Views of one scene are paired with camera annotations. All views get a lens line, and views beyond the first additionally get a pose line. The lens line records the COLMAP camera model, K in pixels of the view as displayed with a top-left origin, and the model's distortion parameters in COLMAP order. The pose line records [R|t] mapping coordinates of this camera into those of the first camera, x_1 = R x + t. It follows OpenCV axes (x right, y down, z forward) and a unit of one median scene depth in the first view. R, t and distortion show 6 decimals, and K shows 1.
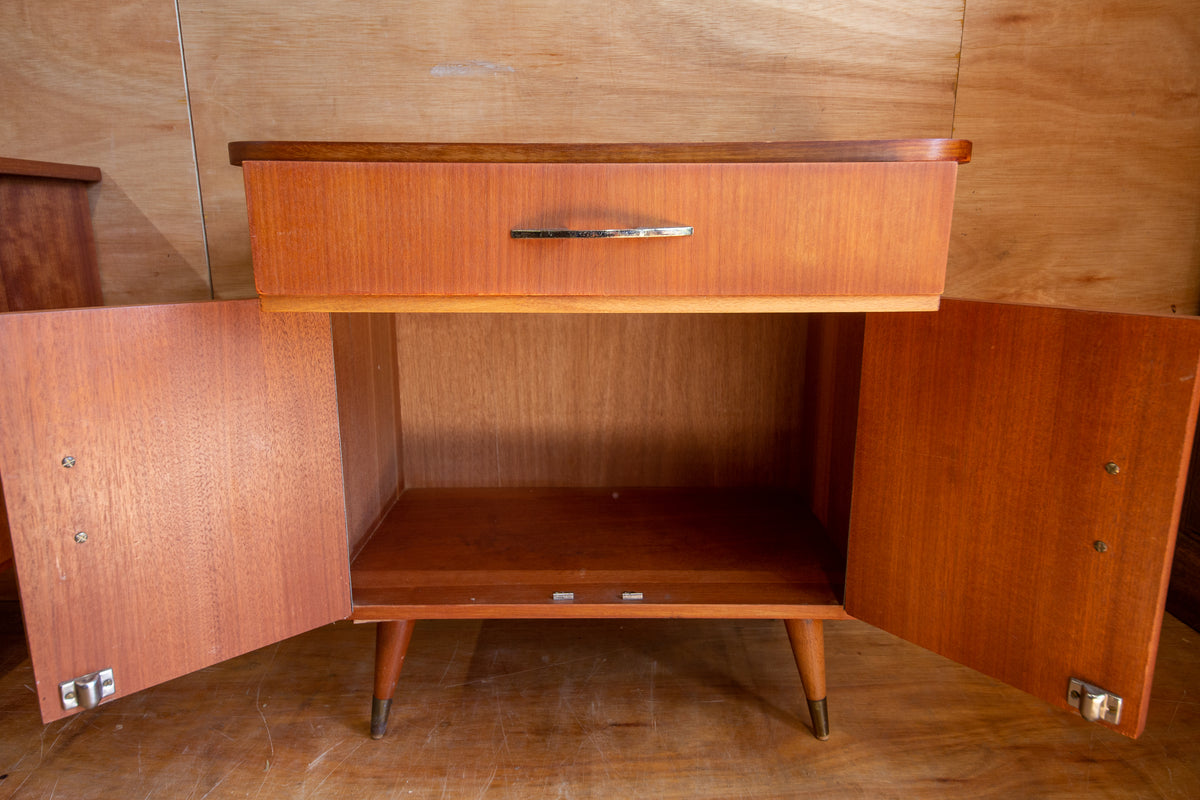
lens RADIAL K [[786.8, 0, 596.5], [0, 786.8, 404.3], [0, 0, 1]] dist [0.065557, -0.041338]
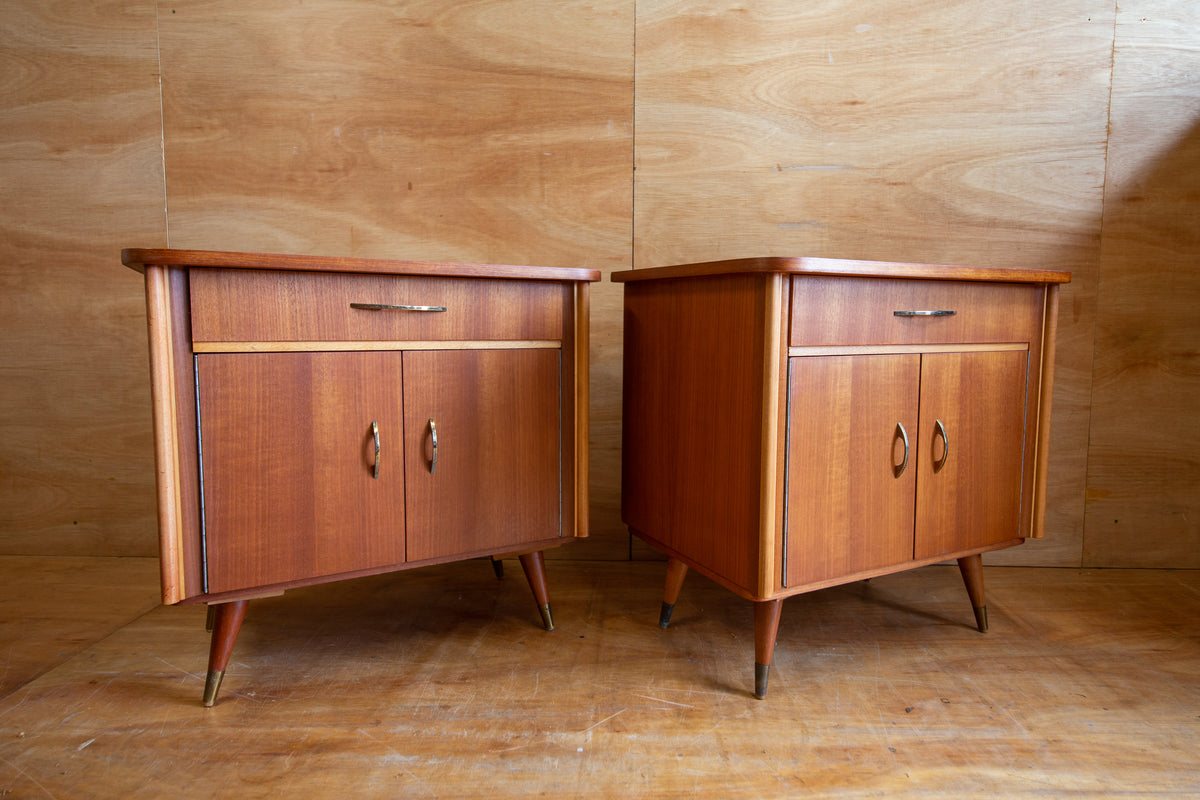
lens RADIAL K [[700.3, 0, 630.5], [0, 700.3, 386.6], [0, 0, 1]] dist [0.059627, -0.039803]
pose [[0.999928, 0.010413, -0.005927, -0.505050], [-0.011105, 0.991168, -0.132147, 0.110745], [0.004498, 0.132204, 0.991212, -0.413906]]
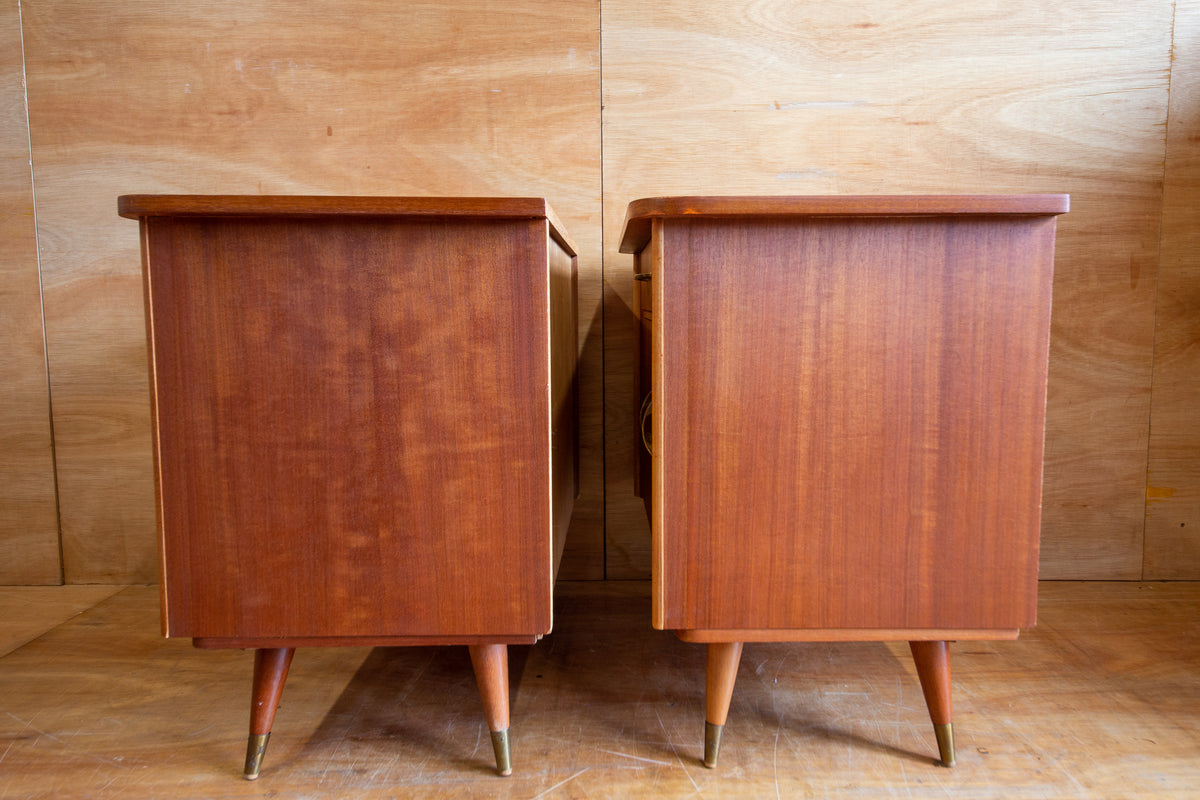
lens RADIAL K [[786.8, 0, 632.9], [0, 786.8, 388.2], [0, 0, 1]] dist [0.065557, -0.041338]
pose [[0.999987, -0.002536, 0.004513, -0.465295], [0.003066, 0.992579, -0.121564, 0.111678], [-0.004171, 0.121576, 0.992573, -0.316328]]
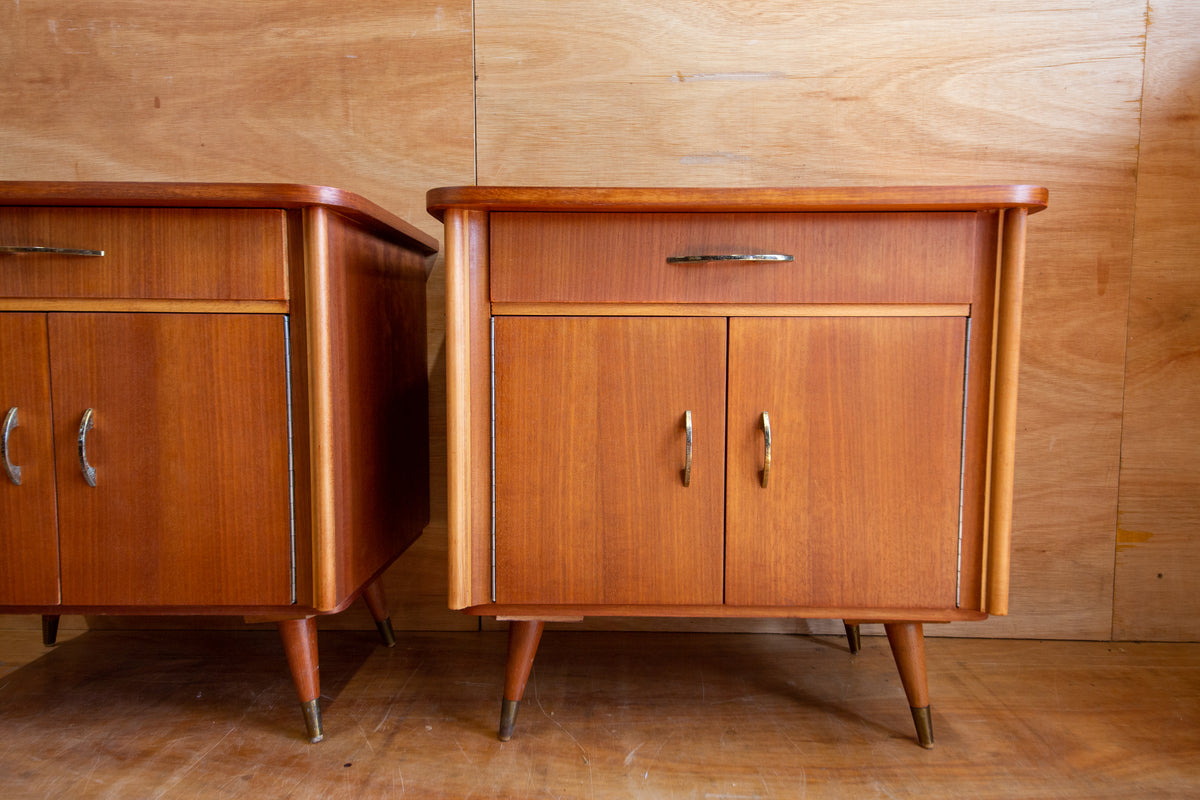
lens RADIAL K [[759.4, 0, 593.9], [0, 759.4, 403.2], [0, 0, 1]] dist [0.066353, -0.038486]
pose [[0.999909, 0.007987, -0.010908, -0.321157], [-0.009427, 0.990236, -0.139080, 0.096515], [0.009691, 0.139170, 0.990221, -0.072824]]
